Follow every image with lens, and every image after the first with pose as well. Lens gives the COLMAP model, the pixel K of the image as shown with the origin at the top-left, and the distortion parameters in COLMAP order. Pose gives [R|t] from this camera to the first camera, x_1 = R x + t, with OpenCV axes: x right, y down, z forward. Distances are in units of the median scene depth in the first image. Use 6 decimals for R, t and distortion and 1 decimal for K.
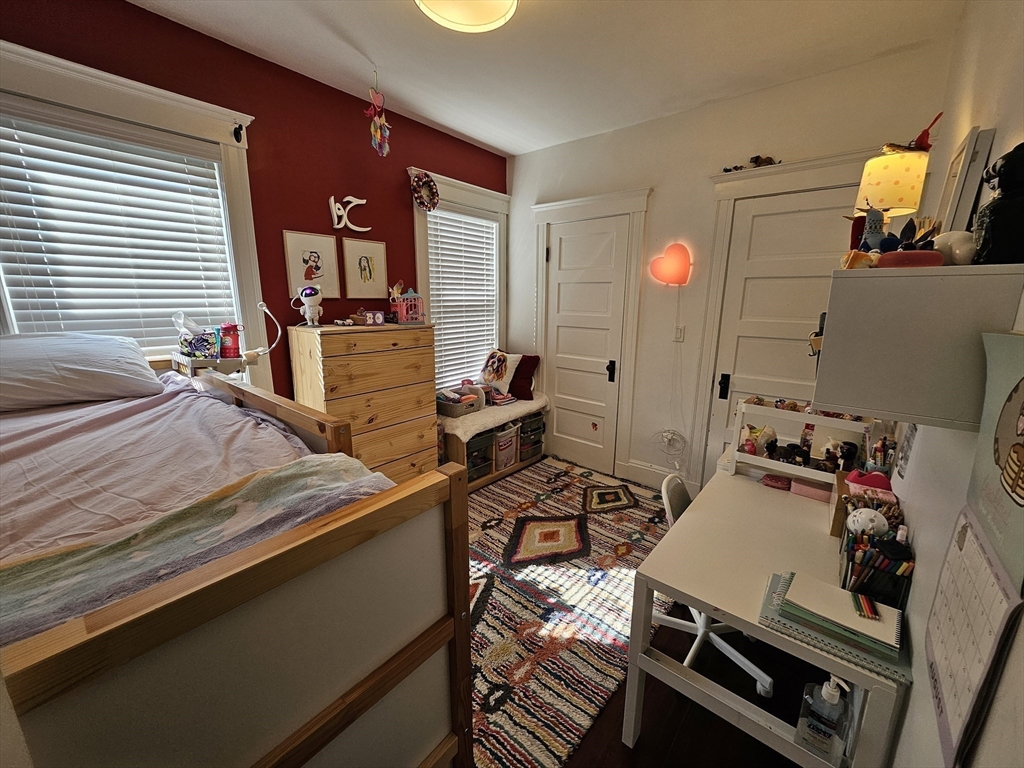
lens RADIAL K [[403.5, 0, 511.9], [0, 403.5, 386.1], [0, 0, 1]] dist [-0.000327, -0.000027]
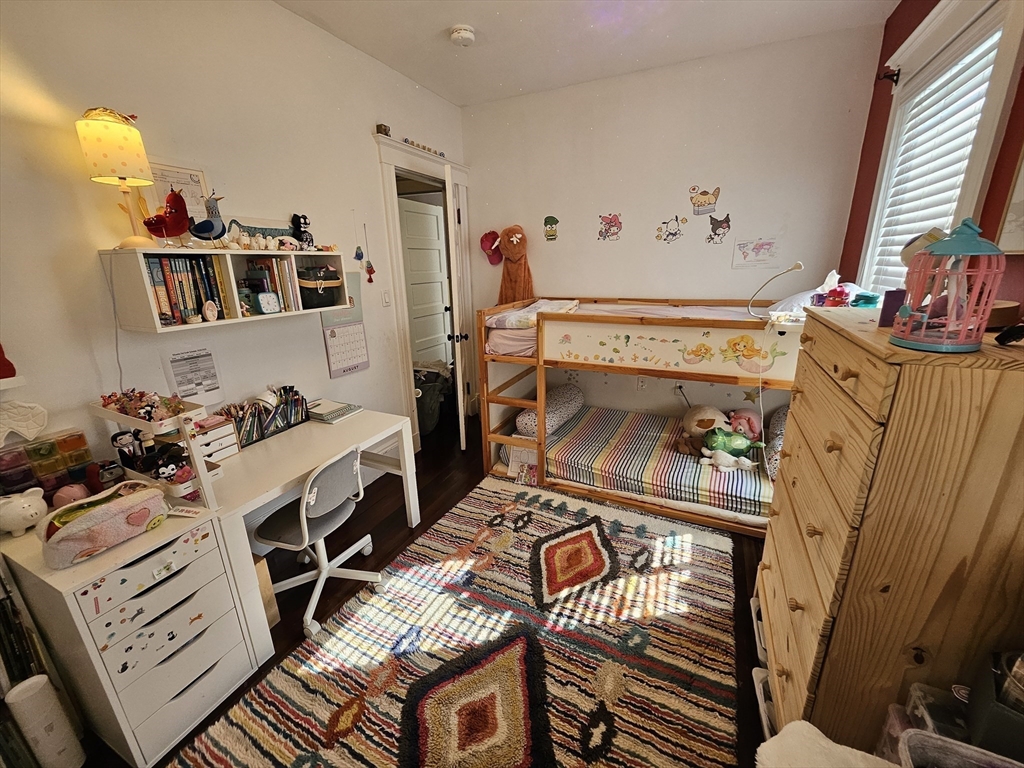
lens RADIAL K [[403.5, 0, 509.7], [0, 403.5, 383.3], [0, 0, 1]] dist [-0.000327, -0.000027]
pose [[-0.970112, 0.086693, -0.226645, 0.157202], [-0.035604, 0.873044, 0.486340, -0.319514], [0.240033, 0.479874, -0.843863, 1.475820]]
